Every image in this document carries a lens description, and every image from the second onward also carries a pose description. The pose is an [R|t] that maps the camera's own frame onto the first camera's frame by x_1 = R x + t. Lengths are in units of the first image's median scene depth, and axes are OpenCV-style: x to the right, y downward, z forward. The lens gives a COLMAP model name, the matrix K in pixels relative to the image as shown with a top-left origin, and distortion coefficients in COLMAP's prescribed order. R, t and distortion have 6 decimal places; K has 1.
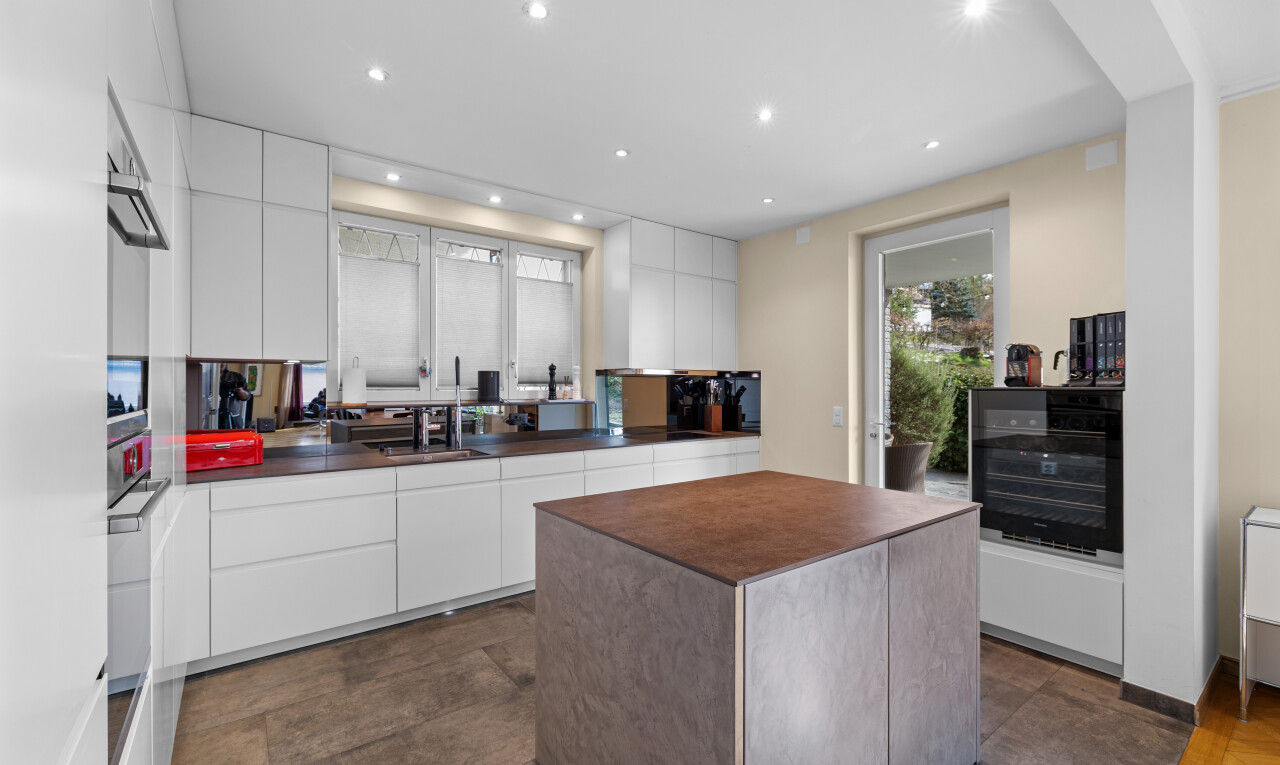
lens RADIAL K [[540.8, 0, 636.7], [0, 540.8, 383.4], [0, 0, 1]] dist [-0.001975, 0.000975]
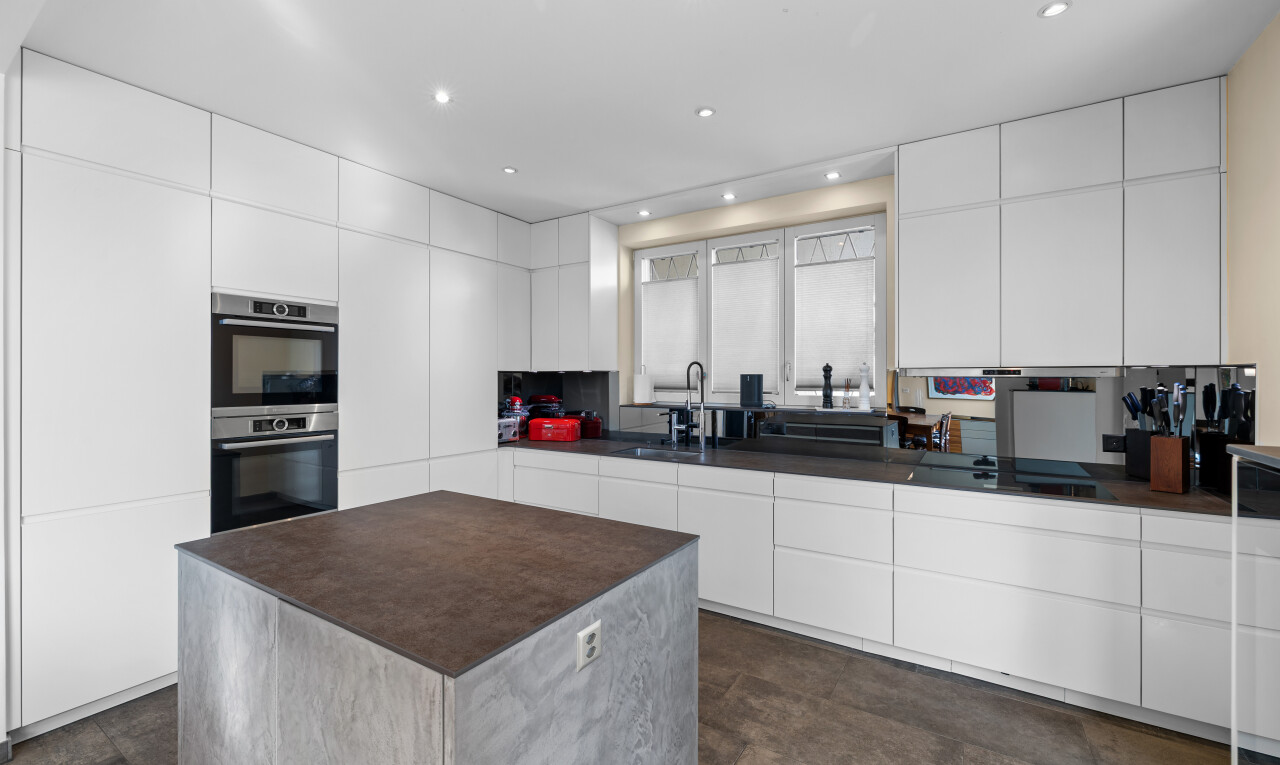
lens RADIAL K [[540.8, 0, 628.6], [0, 540.8, 379.4], [0, 0, 1]] dist [-0.001975, 0.000975]
pose [[0.342236, -0.001297, -0.939613, 0.575970], [0.006813, 0.999976, 0.001101, -0.017495], [0.939589, -0.006778, 0.342237, 0.493366]]
